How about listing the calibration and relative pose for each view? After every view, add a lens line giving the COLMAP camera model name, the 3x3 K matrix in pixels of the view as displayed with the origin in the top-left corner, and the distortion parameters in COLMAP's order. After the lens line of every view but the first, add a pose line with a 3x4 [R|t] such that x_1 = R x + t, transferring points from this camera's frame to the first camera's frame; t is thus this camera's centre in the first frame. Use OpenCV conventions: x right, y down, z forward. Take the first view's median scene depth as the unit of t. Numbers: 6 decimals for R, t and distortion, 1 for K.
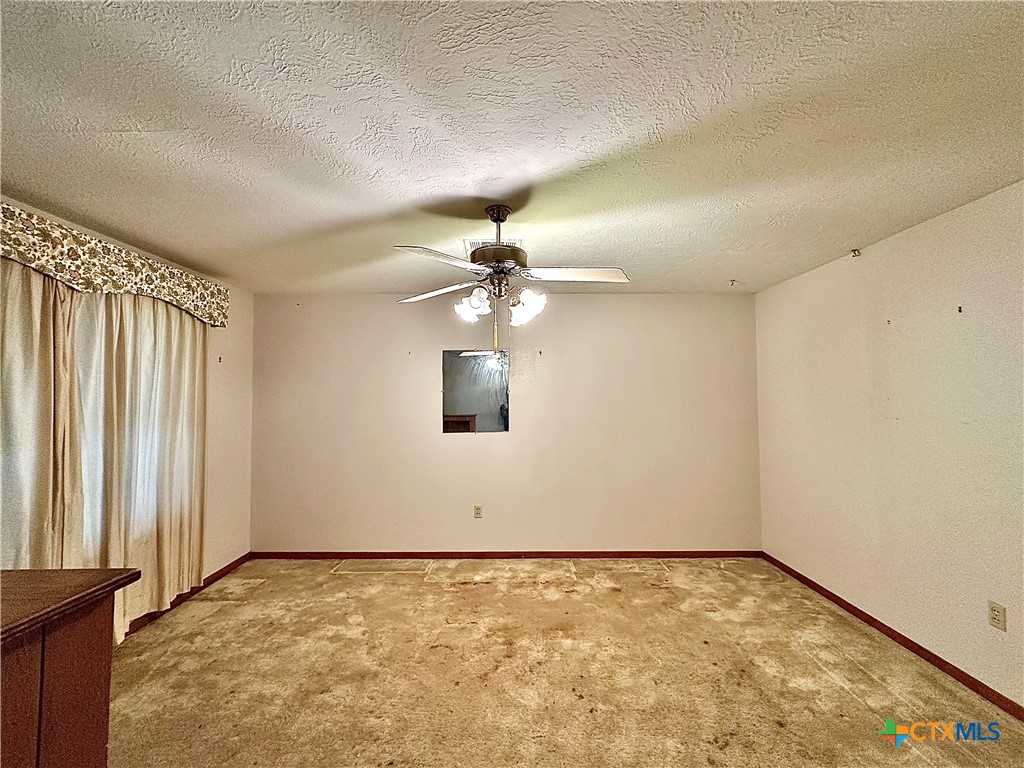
lens RADIAL K [[422.0, 0, 512.0], [0, 422.0, 384.0], [0, 0, 1]] dist [-0.000179, -0.000423]
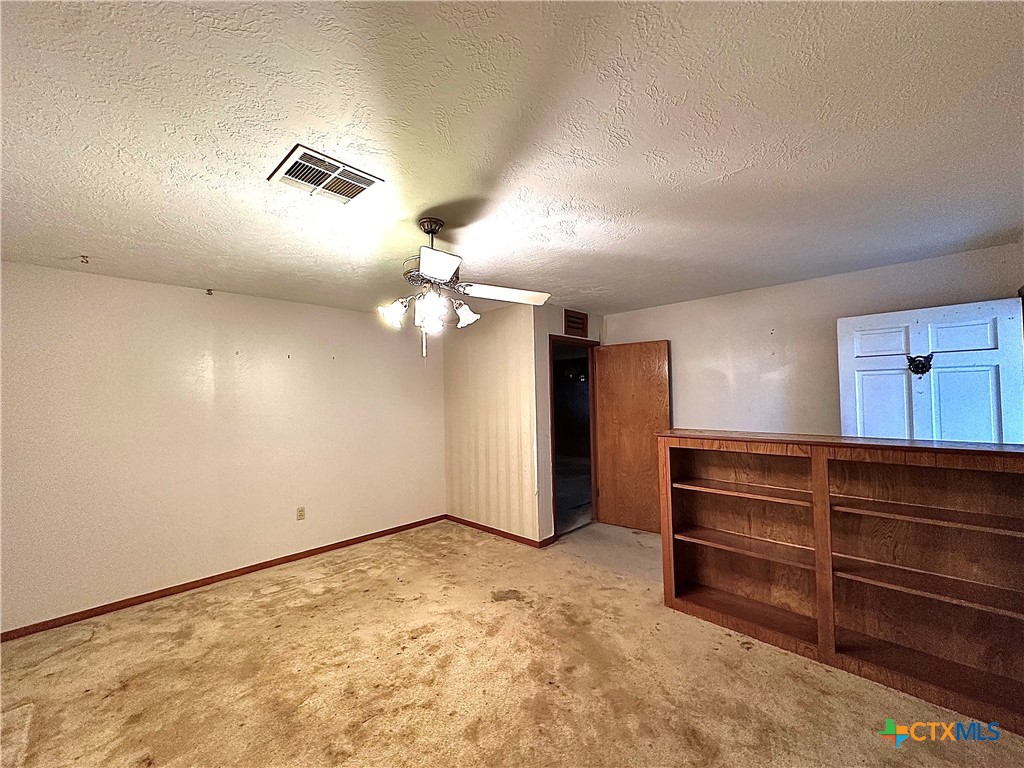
lens RADIAL K [[407.6, 0, 512.0], [0, 407.6, 384.0], [0, 0, 1]] dist [-0.000638, -0.000145]
pose [[-0.713274, 0.041254, 0.699670, -0.674821], [-0.000666, 0.998226, -0.059536, 0.037758], [-0.700885, -0.042931, -0.711982, 1.221077]]
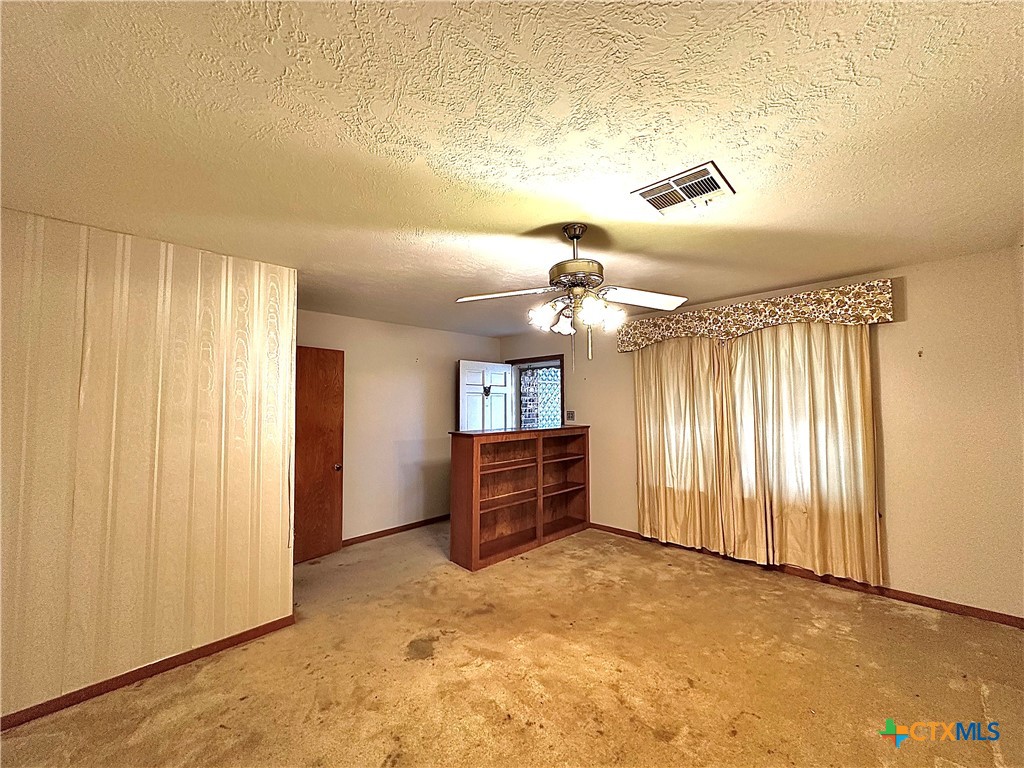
lens RADIAL K [[407.6, 0, 512.0], [0, 407.6, 384.0], [0, 0, 1]] dist [-0.000638, -0.000145]
pose [[-0.697442, -0.022978, -0.716273, 0.633604], [0.040287, 0.996648, -0.071201, 0.038253], [0.715508, -0.078515, -0.694179, 1.228331]]
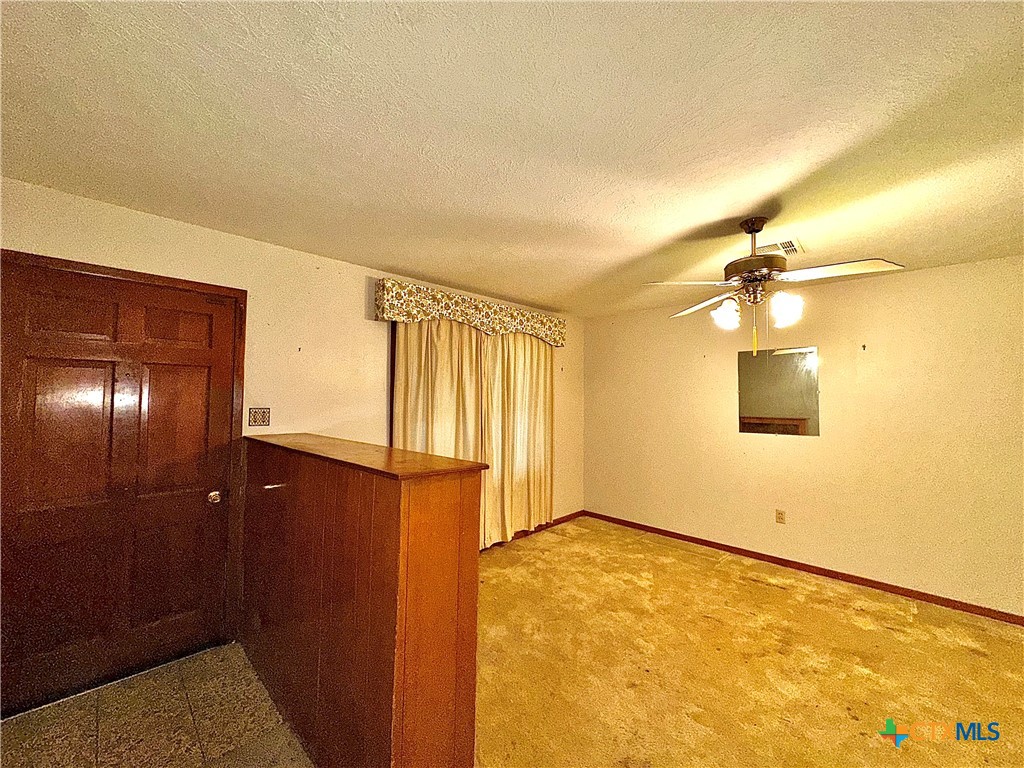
lens RADIAL K [[407.6, 0, 512.0], [0, 407.6, 384.0], [0, 0, 1]] dist [-0.000638, -0.000145]
pose [[0.712704, -0.012009, -0.701362, 0.195181], [0.010731, 0.999923, -0.006216, -0.001409], [0.701383, -0.003096, 0.712778, -0.130301]]
